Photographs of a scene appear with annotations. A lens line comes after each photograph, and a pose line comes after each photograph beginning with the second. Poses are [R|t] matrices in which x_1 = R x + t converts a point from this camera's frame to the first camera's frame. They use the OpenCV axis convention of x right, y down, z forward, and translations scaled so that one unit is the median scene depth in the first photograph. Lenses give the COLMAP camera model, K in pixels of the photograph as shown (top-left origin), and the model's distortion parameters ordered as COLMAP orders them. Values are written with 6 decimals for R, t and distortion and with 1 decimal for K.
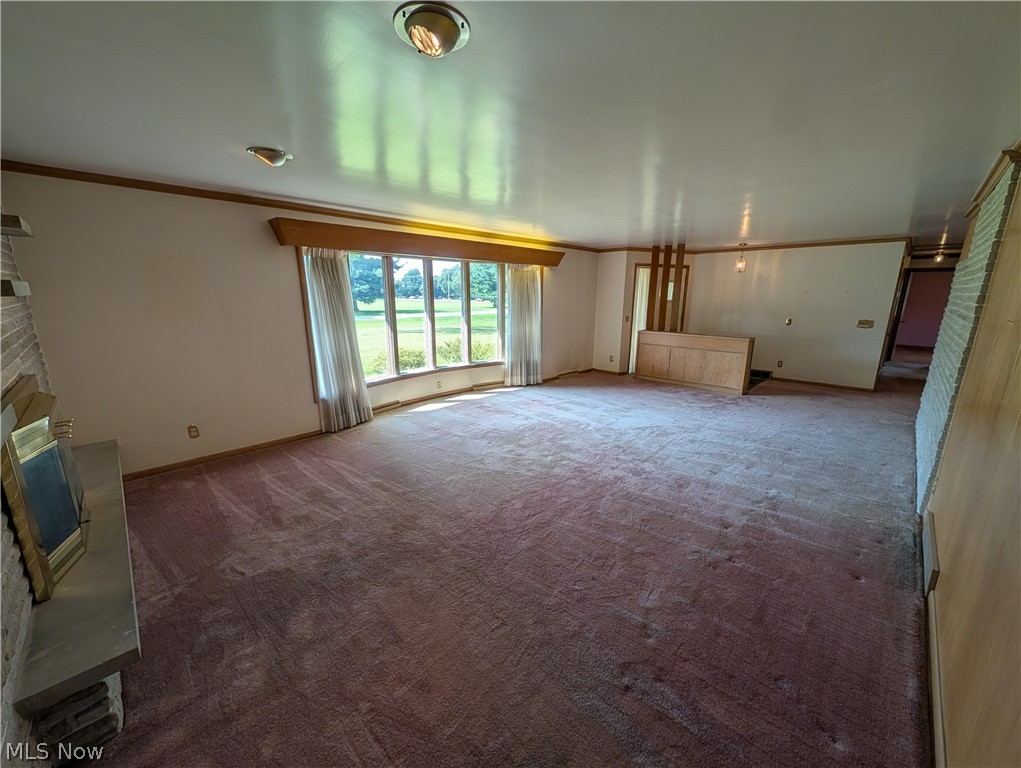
lens RADIAL K [[391.8, 0, 515.8], [0, 391.8, 384.6], [0, 0, 1]] dist [0.002501, -0.000042]
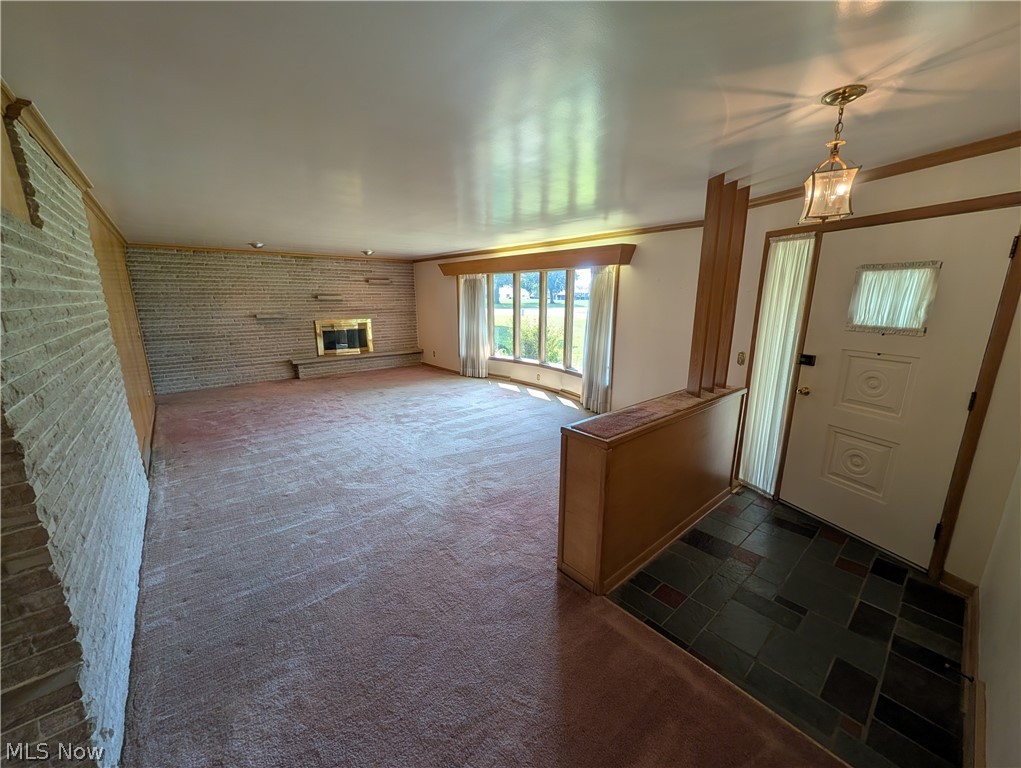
lens RADIAL K [[391.8, 0, 514.8], [0, 391.8, 385.2], [0, 0, 1]] dist [0.002501, -0.000042]
pose [[-0.084580, 0.214861, -0.972975, 1.132061], [-0.234282, 0.944811, 0.229008, -0.270063], [0.968482, 0.247320, -0.029574, 1.143204]]
